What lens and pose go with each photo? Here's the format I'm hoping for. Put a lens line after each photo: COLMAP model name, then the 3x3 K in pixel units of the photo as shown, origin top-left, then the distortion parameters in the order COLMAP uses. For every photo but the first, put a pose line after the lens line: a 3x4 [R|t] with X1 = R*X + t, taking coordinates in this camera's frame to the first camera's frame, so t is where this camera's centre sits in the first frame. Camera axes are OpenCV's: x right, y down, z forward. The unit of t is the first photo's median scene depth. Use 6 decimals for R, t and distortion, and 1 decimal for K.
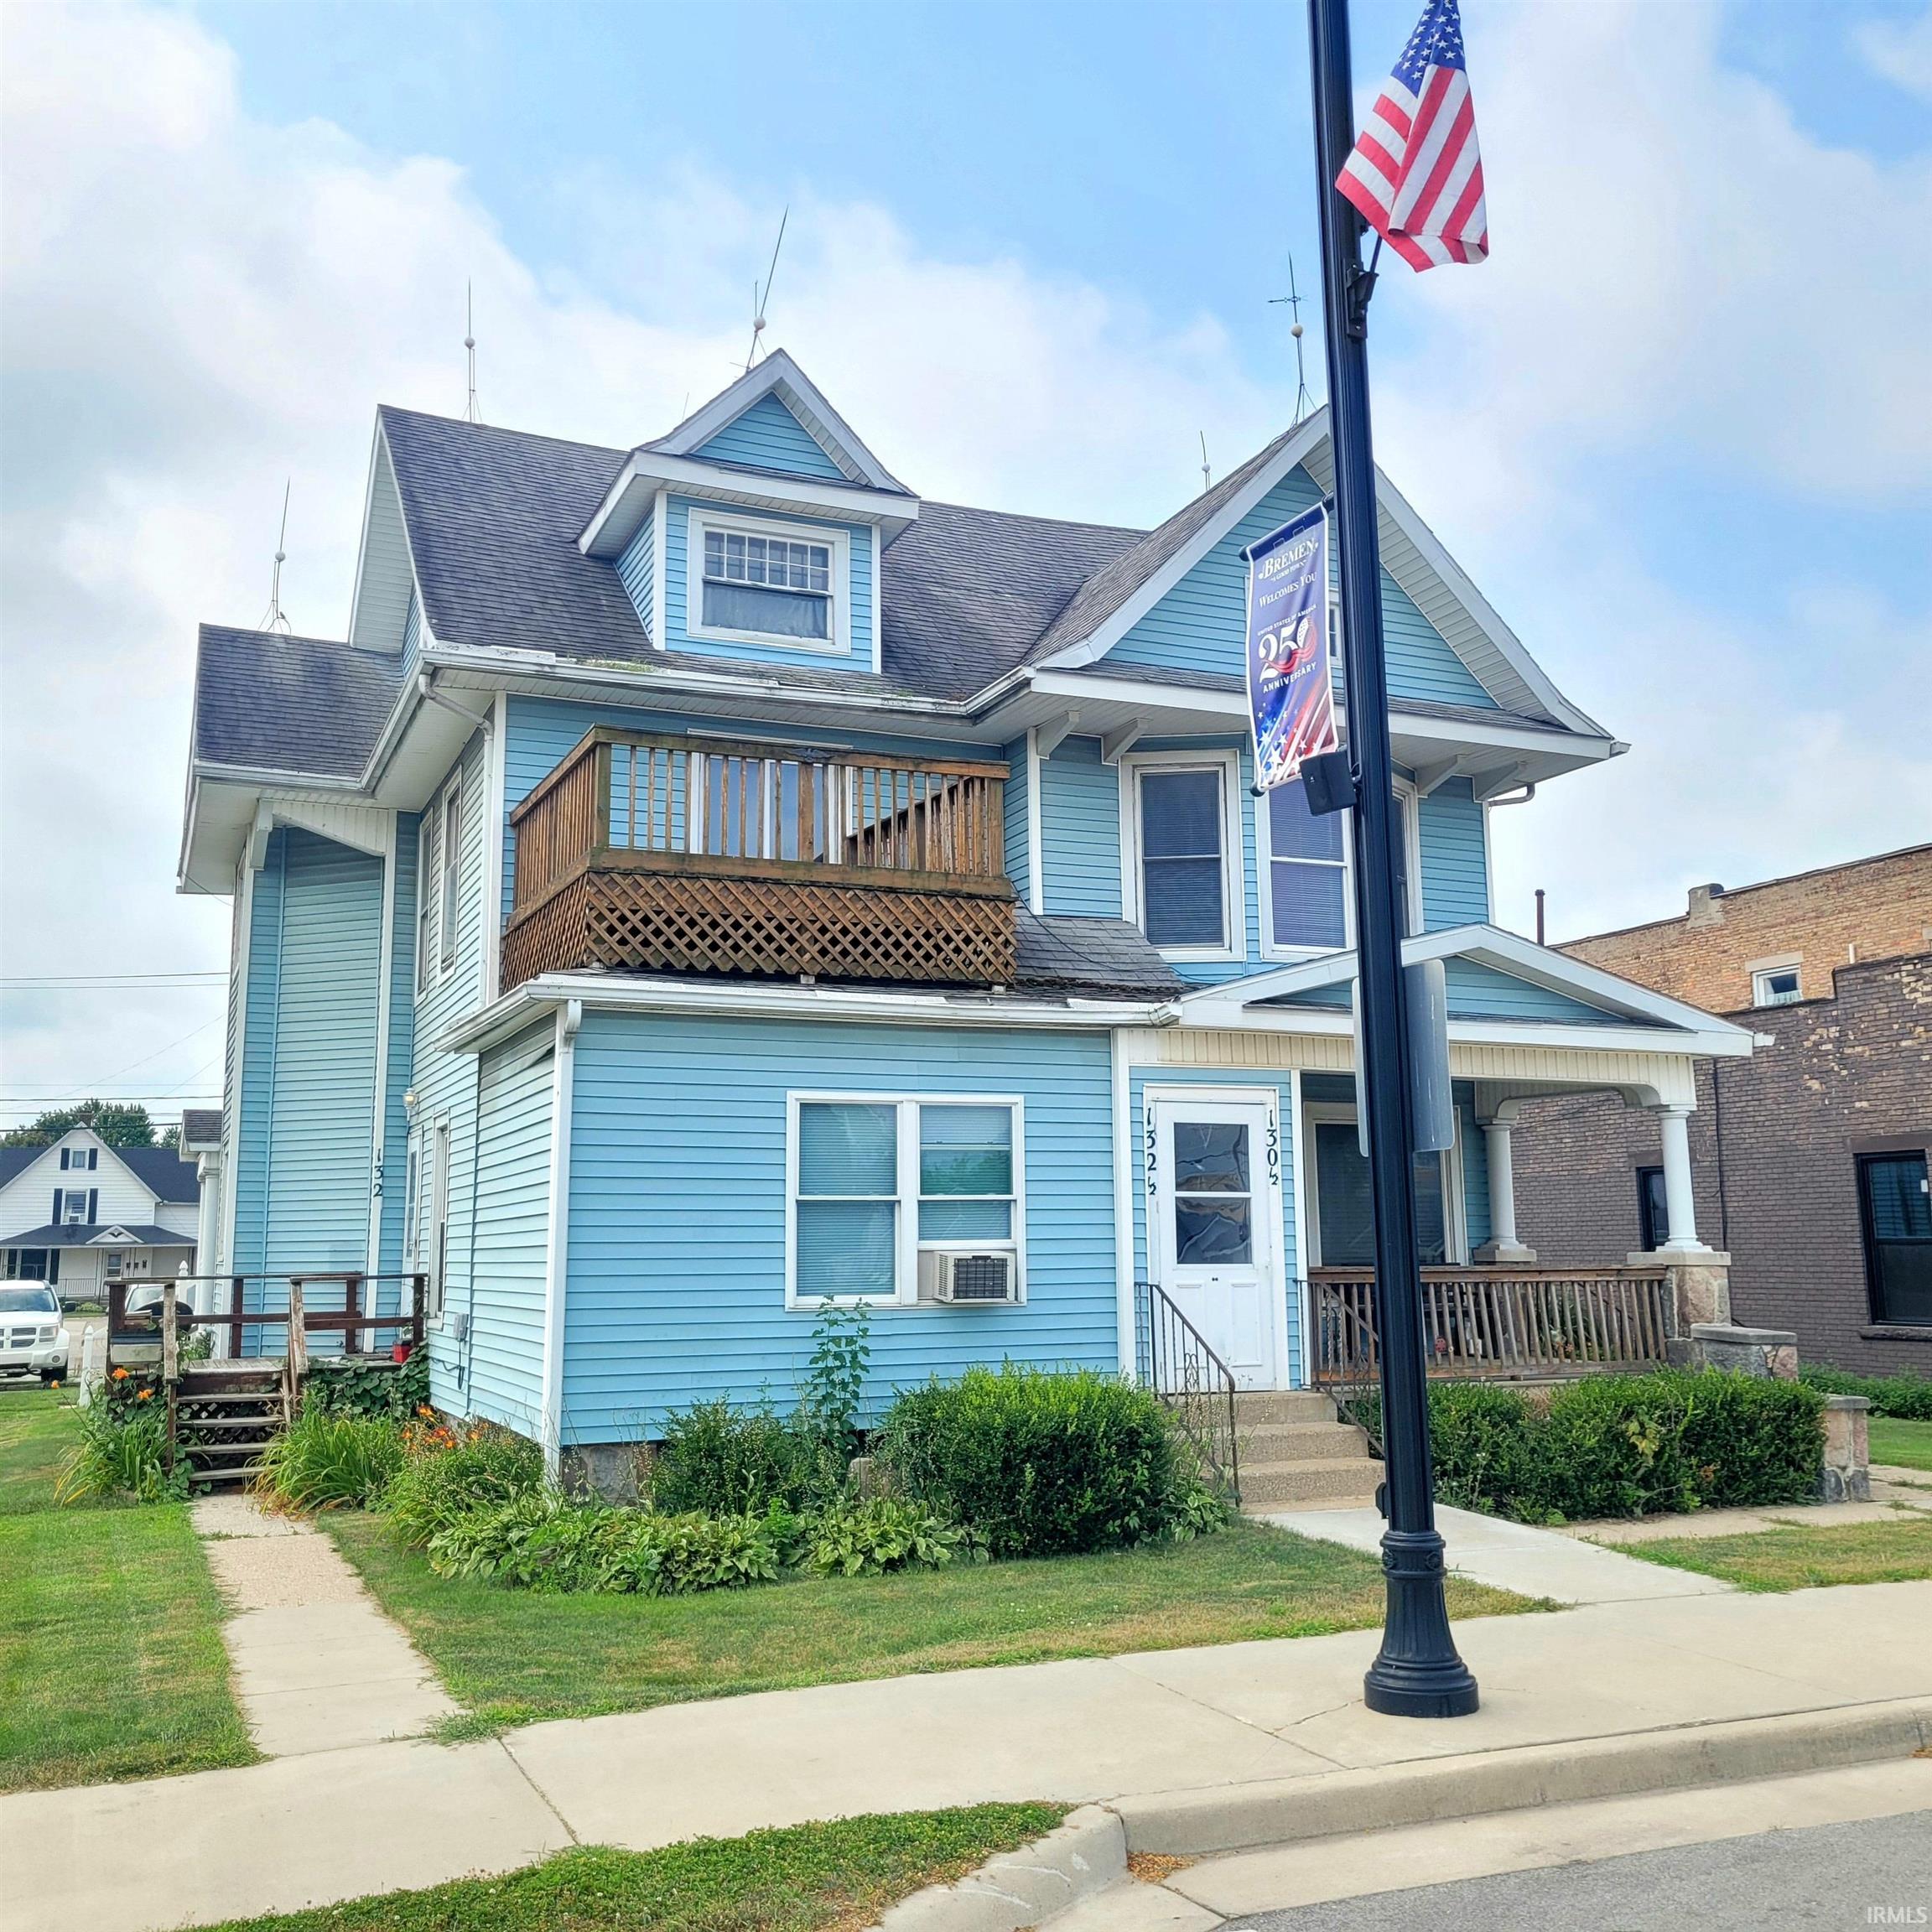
lens RADIAL K [[1954.0, 0, 968.8], [0, 1954.0, 947.8], [0, 0, 1]] dist [0.004288, 0.034491]
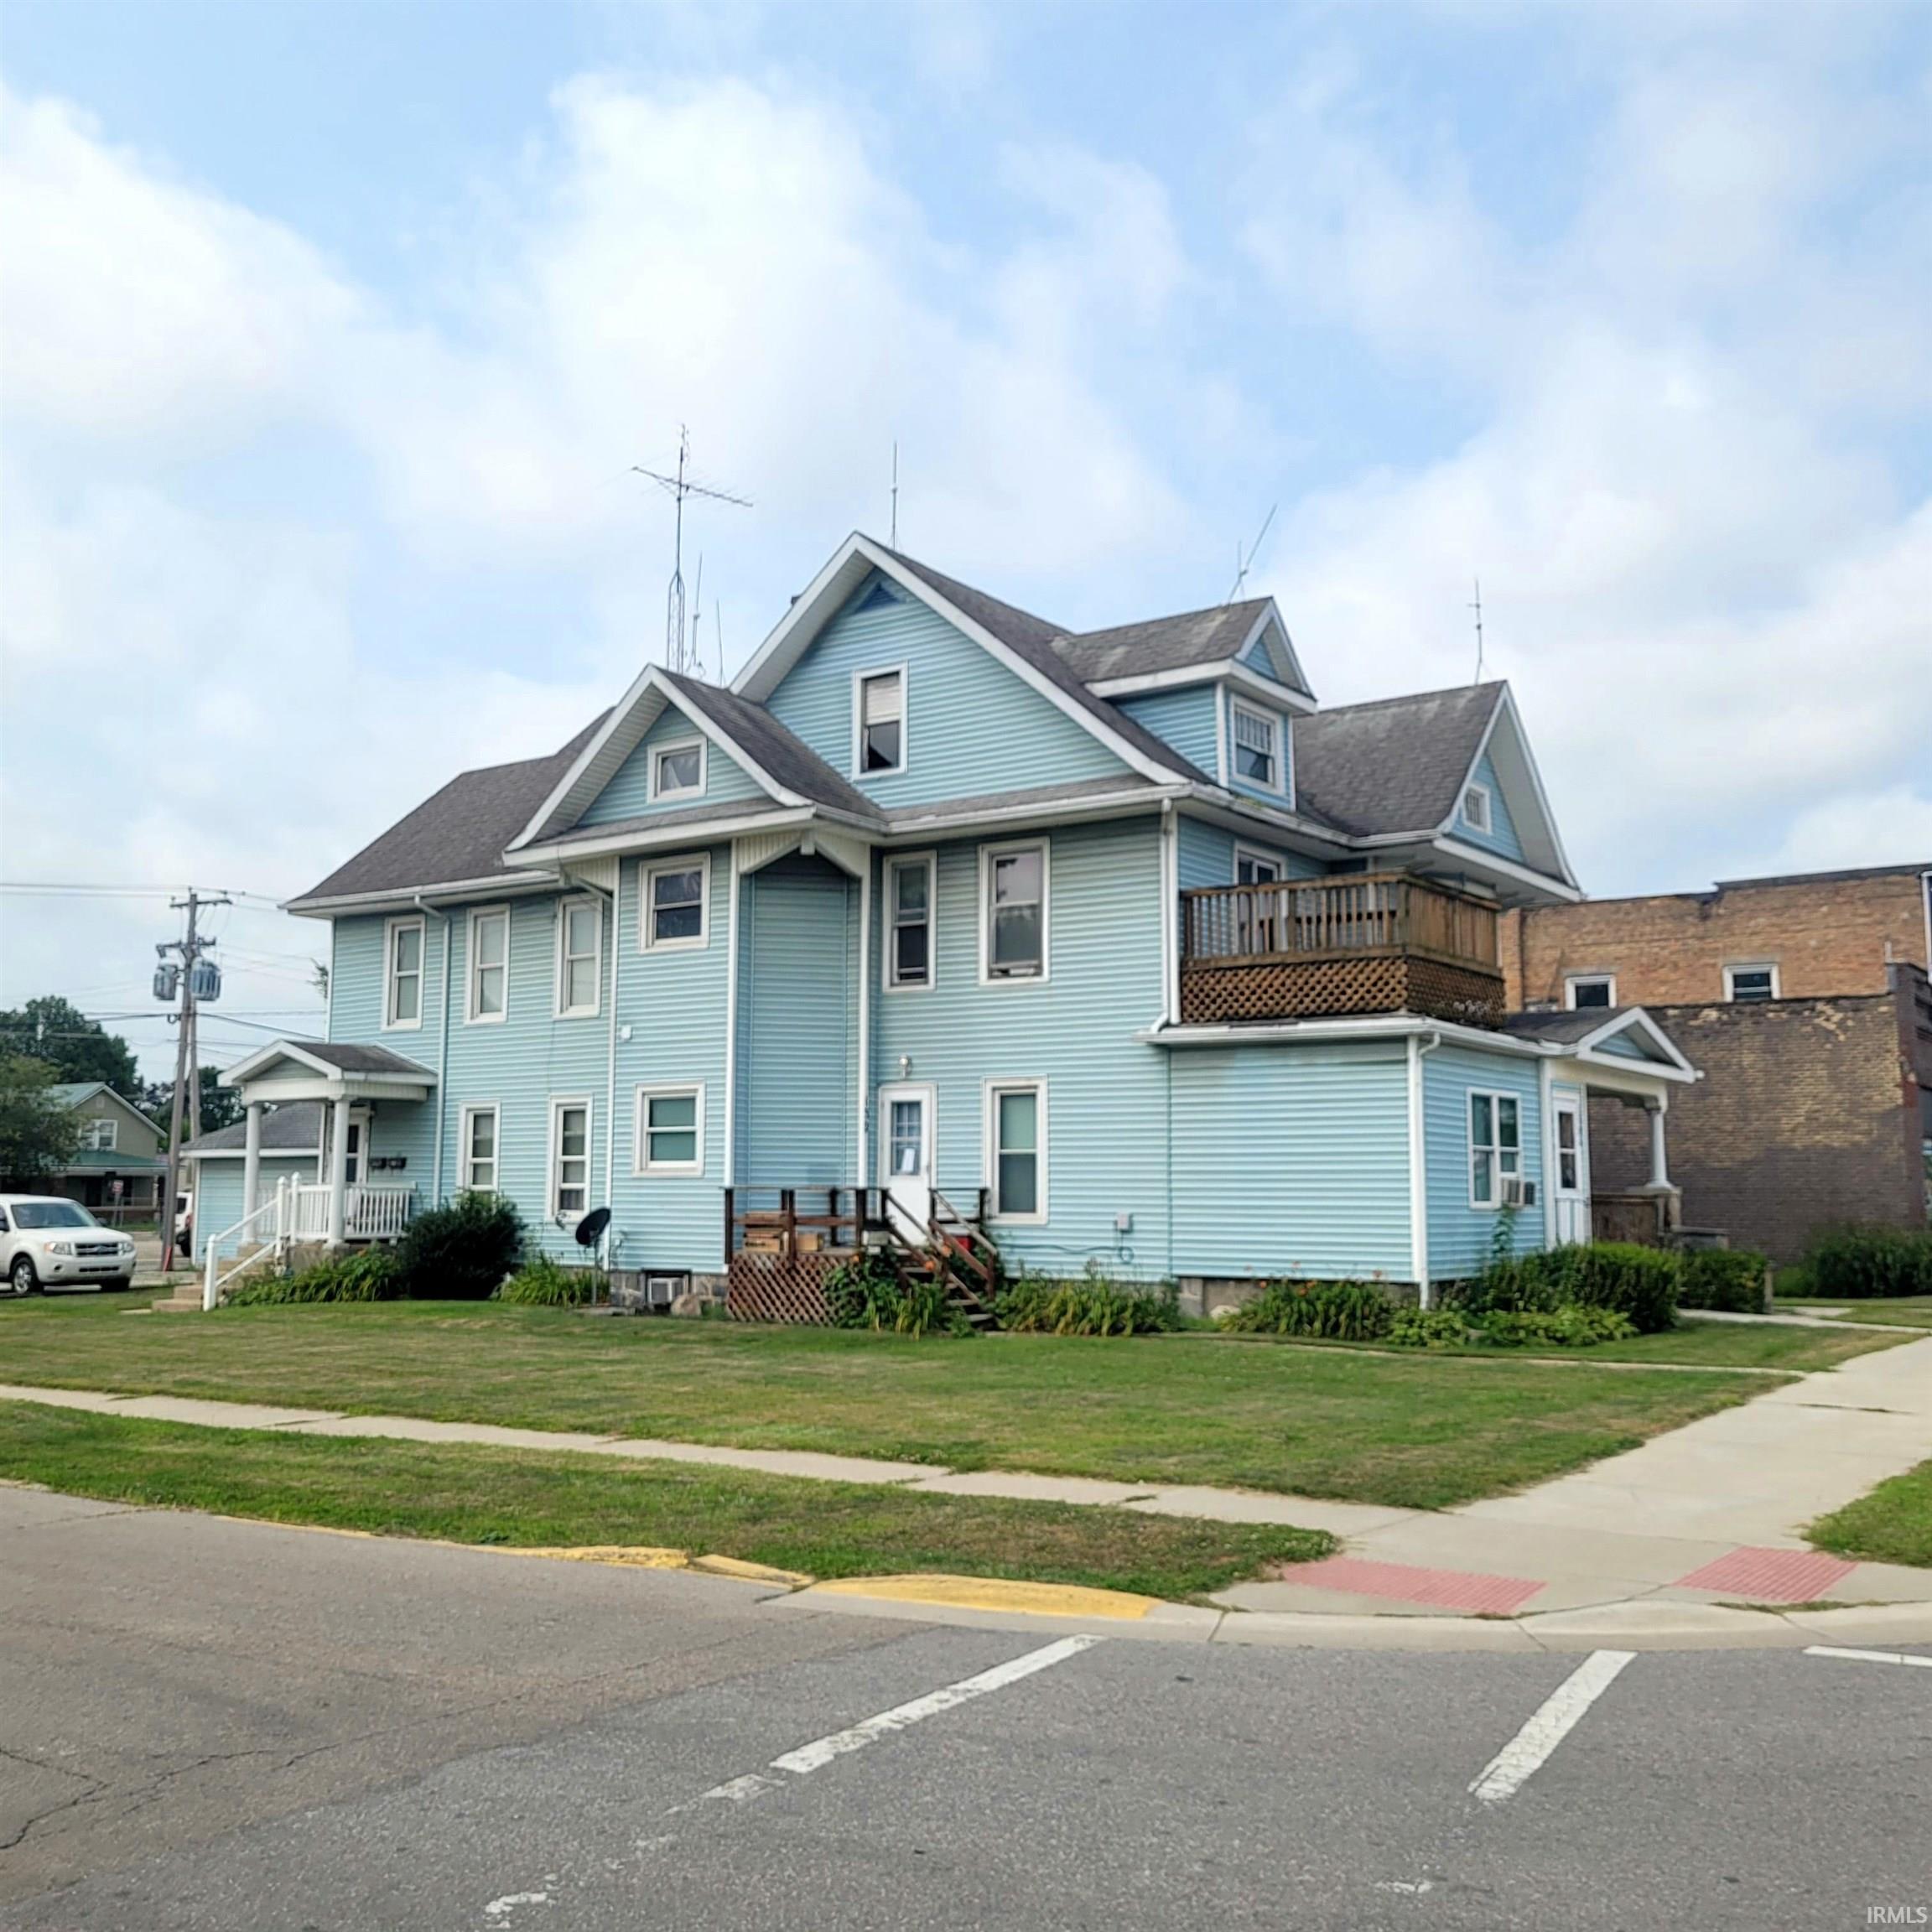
lens RADIAL K [[1954.0, 0, 968.8], [0, 1954.0, 947.8], [0, 0, 1]] dist [0.004288, 0.034491]
pose [[0.856916, 0.079822, 0.509238, -1.269595], [-0.094308, 0.995539, 0.002649, -0.013074], [-0.506755, -0.050295, 0.860622, -0.261823]]
